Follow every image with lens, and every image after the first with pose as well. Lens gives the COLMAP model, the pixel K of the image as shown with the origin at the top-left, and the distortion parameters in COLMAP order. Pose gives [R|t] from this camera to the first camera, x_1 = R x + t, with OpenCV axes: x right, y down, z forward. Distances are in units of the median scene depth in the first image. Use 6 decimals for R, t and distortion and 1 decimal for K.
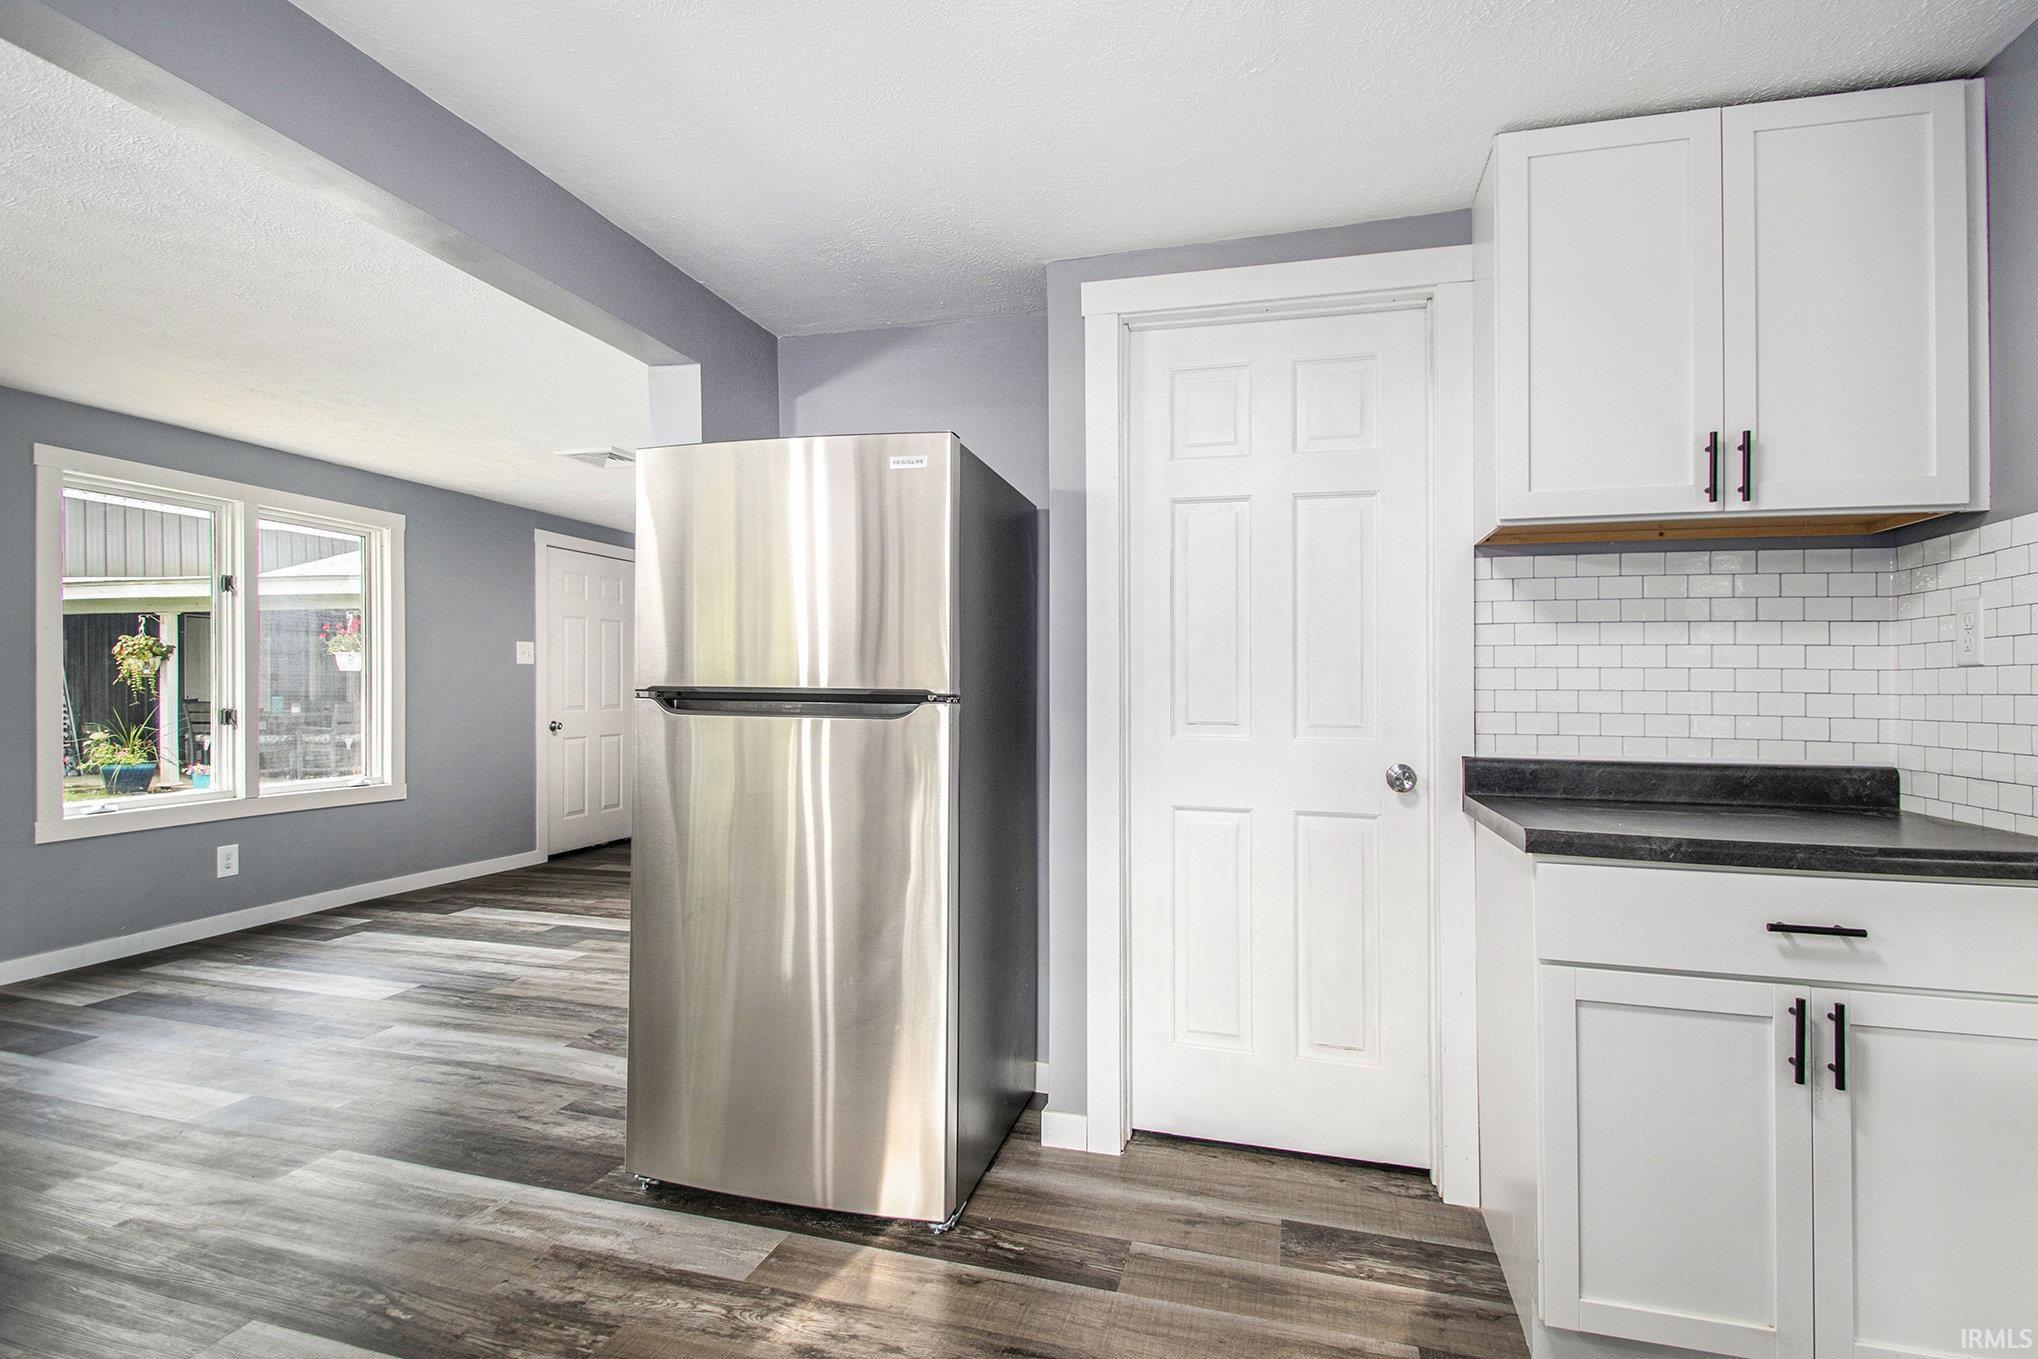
lens RADIAL K [[961.7, 0, 1018.9], [0, 961.7, 677.2], [0, 0, 1]] dist [-0.039650, -0.000158]
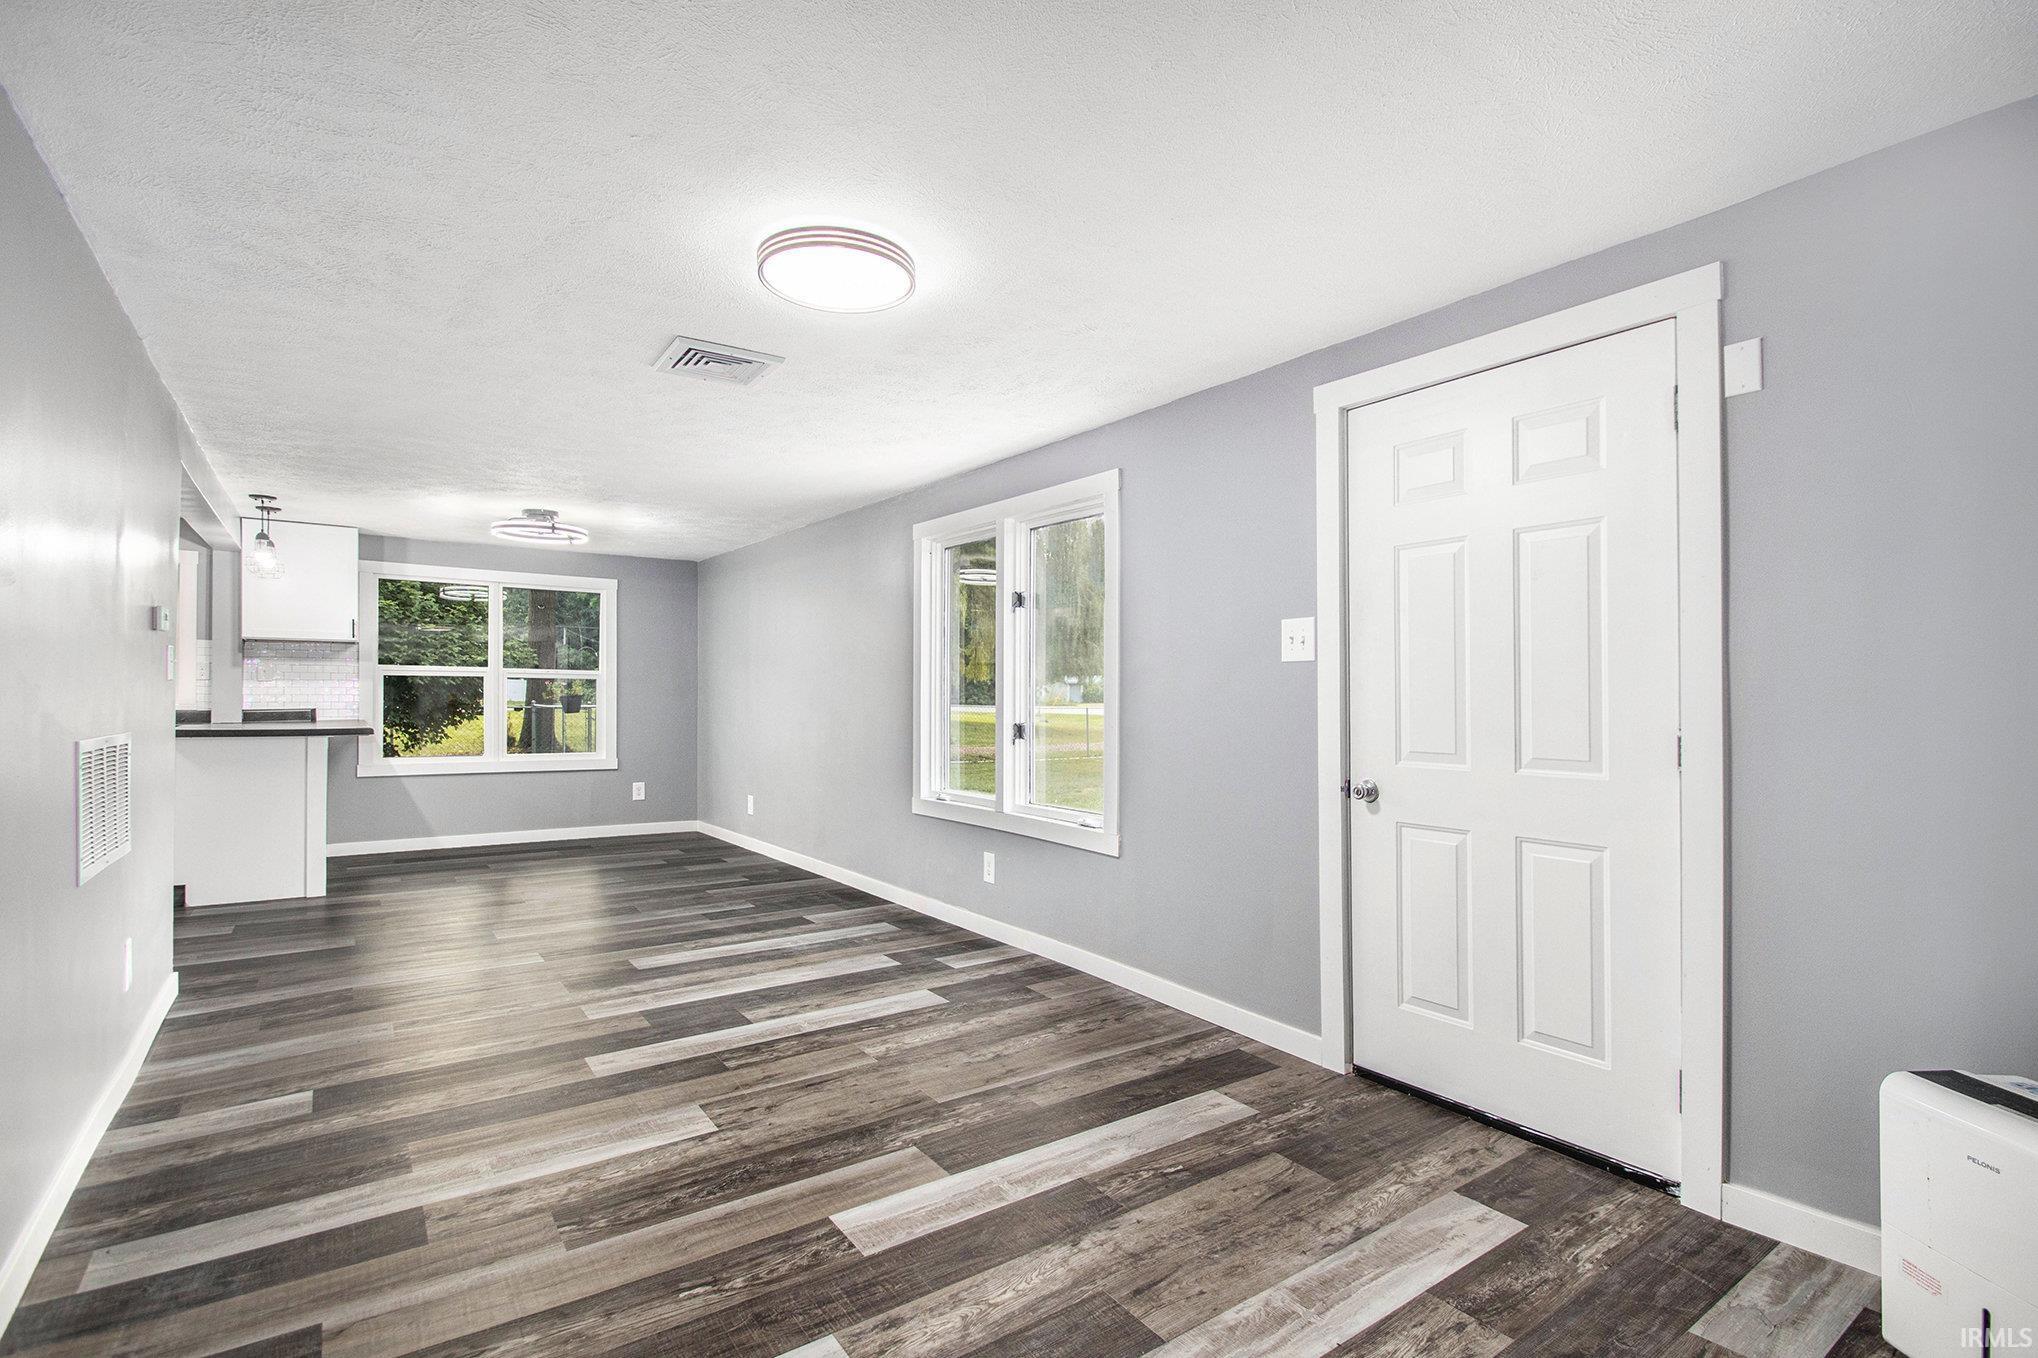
lens RADIAL K [[961.7, 0, 1008.3], [0, 961.7, 694.1], [0, 0, 1]] dist [-0.039650, -0.000158]
pose [[-0.617511, -0.005506, -0.786543, -0.017878], [-0.001625, 0.999982, -0.005724, 0.007857], [0.786561, -0.002257, -0.617509, 1.297897]]
